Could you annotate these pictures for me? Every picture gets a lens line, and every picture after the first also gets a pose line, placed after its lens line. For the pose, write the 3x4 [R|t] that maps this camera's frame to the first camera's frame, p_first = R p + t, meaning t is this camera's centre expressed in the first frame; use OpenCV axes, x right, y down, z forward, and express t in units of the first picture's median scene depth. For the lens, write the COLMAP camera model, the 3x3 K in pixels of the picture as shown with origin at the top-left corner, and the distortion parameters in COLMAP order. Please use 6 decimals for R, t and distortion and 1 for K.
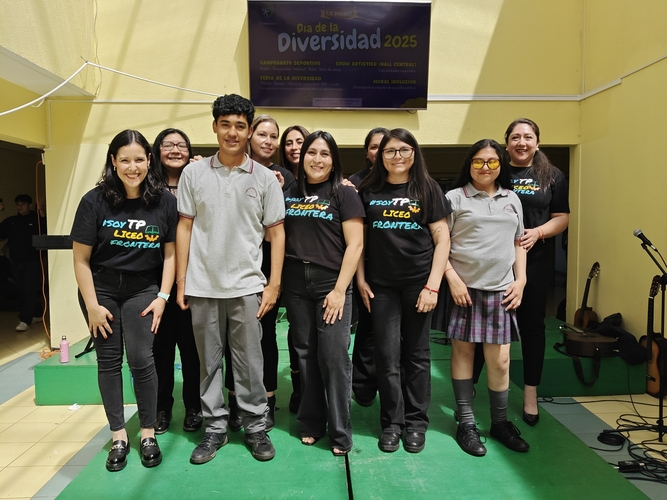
lens RADIAL K [[506.2, 0, 333.5], [0, 506.2, 250.0], [0, 0, 1]] dist [0.038933, -0.100355]
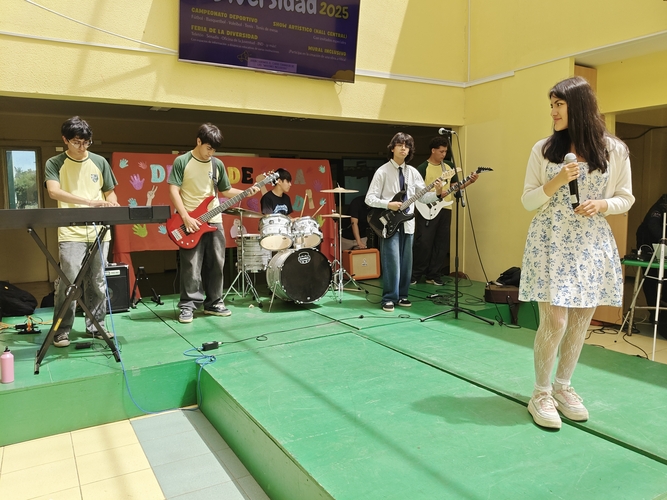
lens RADIAL K [[515.4, 0, 336.9], [0, 515.4, 246.4], [0, 0, 1]] dist [0.045222, -0.110480]
pose [[0.874078, -0.055447, 0.482611, -0.378094], [0.041714, 0.998362, 0.039151, 0.009339], [-0.483992, -0.014090, 0.874959, 0.105855]]
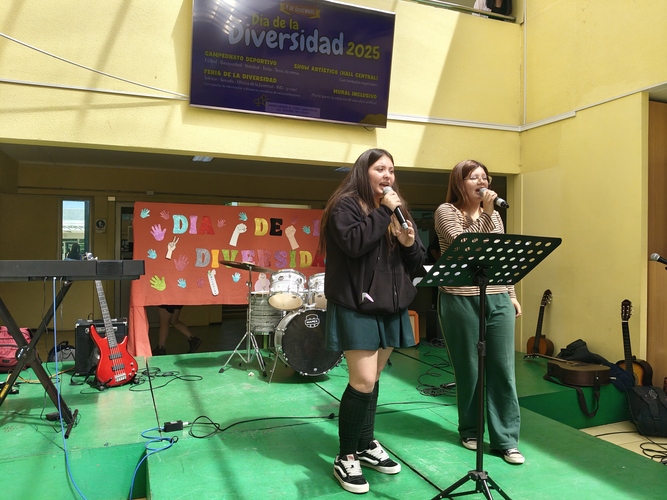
lens RADIAL K [[515.4, 0, 336.9], [0, 515.4, 246.4], [0, 0, 1]] dist [0.045222, -0.110480]
pose [[0.941327, 0.009988, 0.337348, -0.223861], [0.013031, 0.997741, -0.065901, 0.000425], [-0.337245, 0.066430, 0.939070, 0.165648]]
